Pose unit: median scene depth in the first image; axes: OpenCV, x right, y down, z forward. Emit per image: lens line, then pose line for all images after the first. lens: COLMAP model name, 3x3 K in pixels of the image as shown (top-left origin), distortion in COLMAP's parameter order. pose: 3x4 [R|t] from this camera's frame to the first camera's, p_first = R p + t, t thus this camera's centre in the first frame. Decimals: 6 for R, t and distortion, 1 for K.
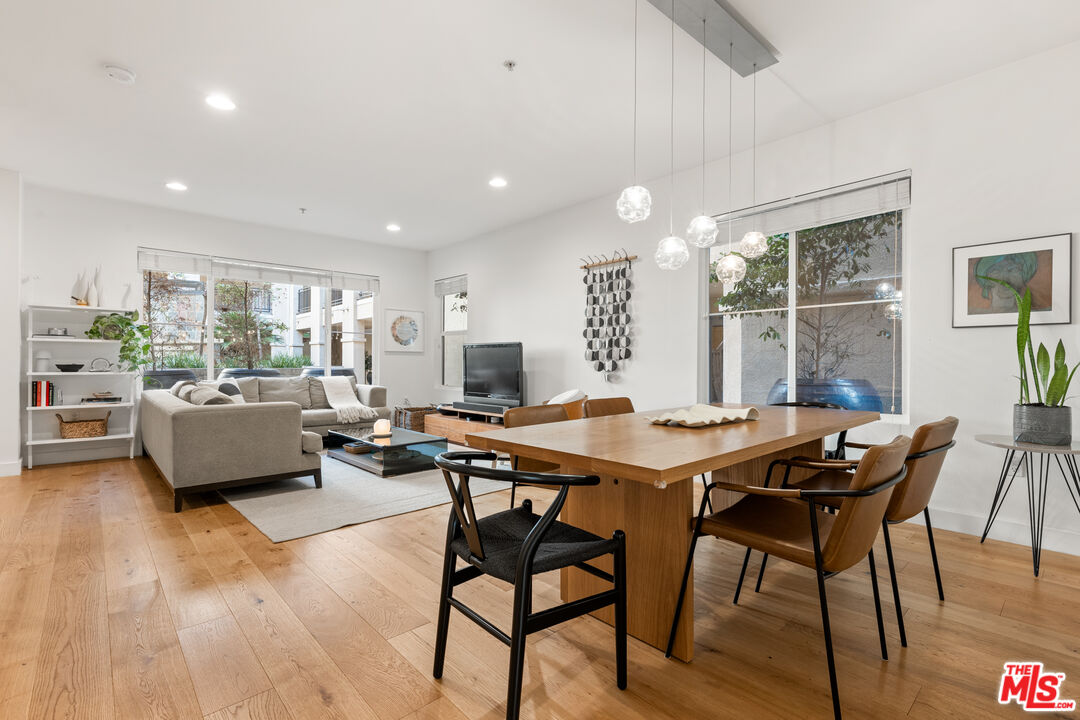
lens RADIAL K [[494.5, 0, 536.1], [0, 494.5, 361.3], [0, 0, 1]] dist [0.006380, -0.002461]
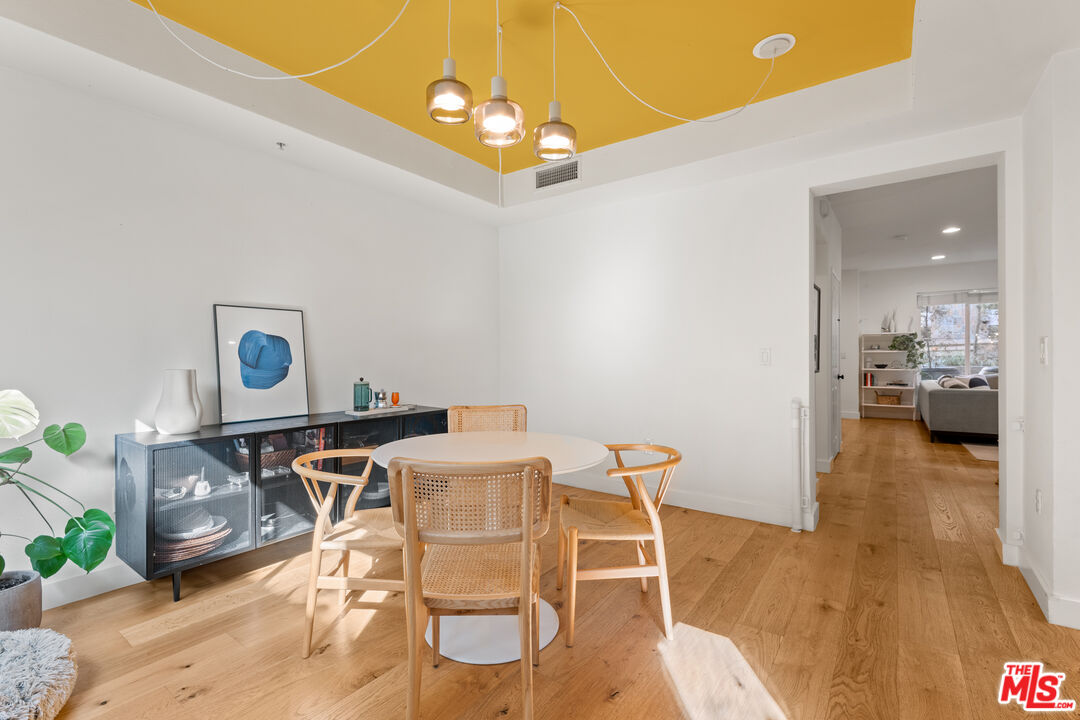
lens RADIAL K [[494.5, 0, 537.5], [0, 494.5, 360.3], [0, 0, 1]] dist [0.006380, -0.002461]
pose [[0.213132, -0.000634, -0.977023, 0.590467], [0.006141, 0.999981, 0.000690, -0.018409], [0.977004, -0.006147, 0.213131, -0.642166]]
